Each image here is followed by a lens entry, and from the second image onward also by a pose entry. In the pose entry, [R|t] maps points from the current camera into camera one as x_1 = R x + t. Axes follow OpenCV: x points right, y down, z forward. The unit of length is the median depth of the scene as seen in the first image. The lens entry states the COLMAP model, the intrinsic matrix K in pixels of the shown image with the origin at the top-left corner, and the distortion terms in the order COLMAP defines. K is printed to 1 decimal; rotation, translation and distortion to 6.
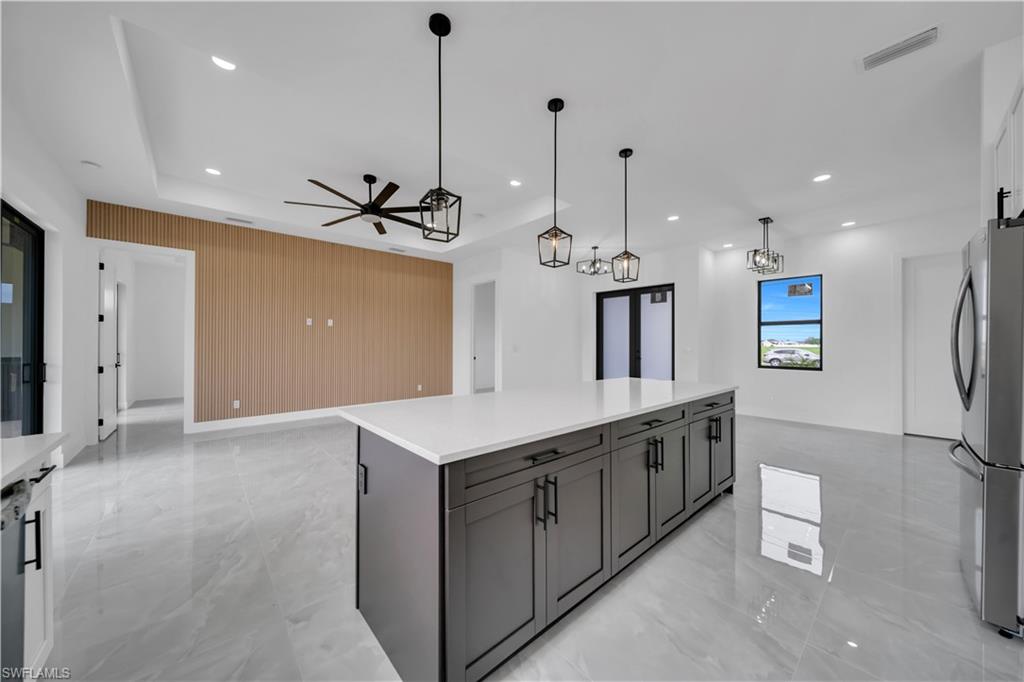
lens RADIAL K [[355.9, 0, 512.0], [0, 355.9, 341.0], [0, 0, 1]] dist [-0.000140, 0.000006]
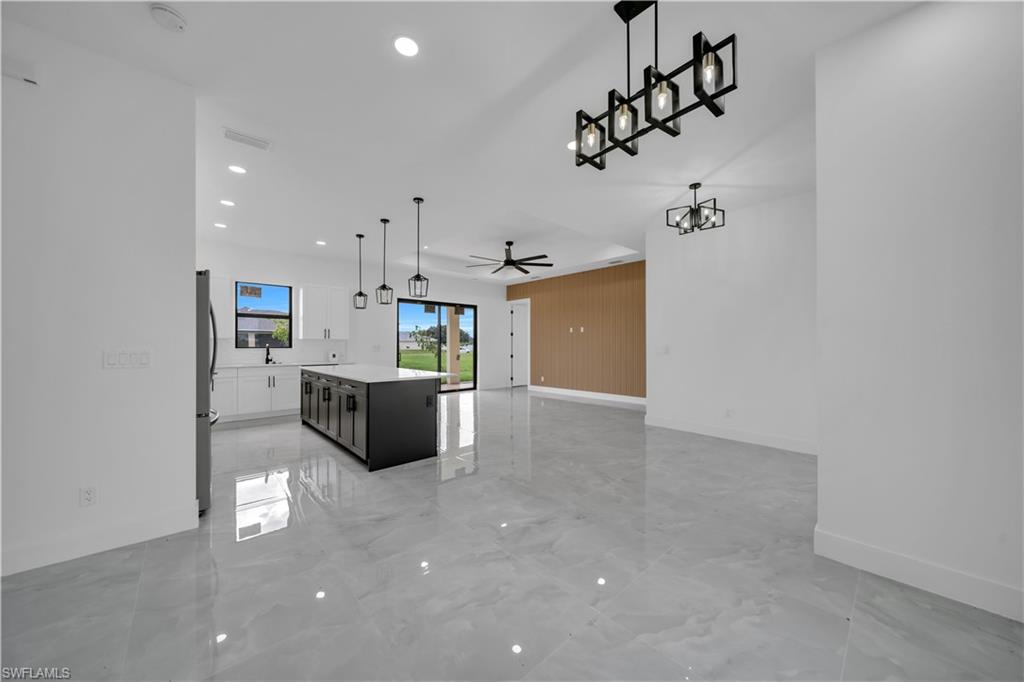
lens RADIAL K [[355.9, 0, 512.0], [0, 355.9, 341.0], [0, 0, 1]] dist [-0.000140, 0.000006]
pose [[0.007396, -0.008741, -0.999934, 1.019537], [0.010976, 0.999902, -0.008660, 0.001170], [0.999912, -0.010911, 0.007491, 0.838657]]
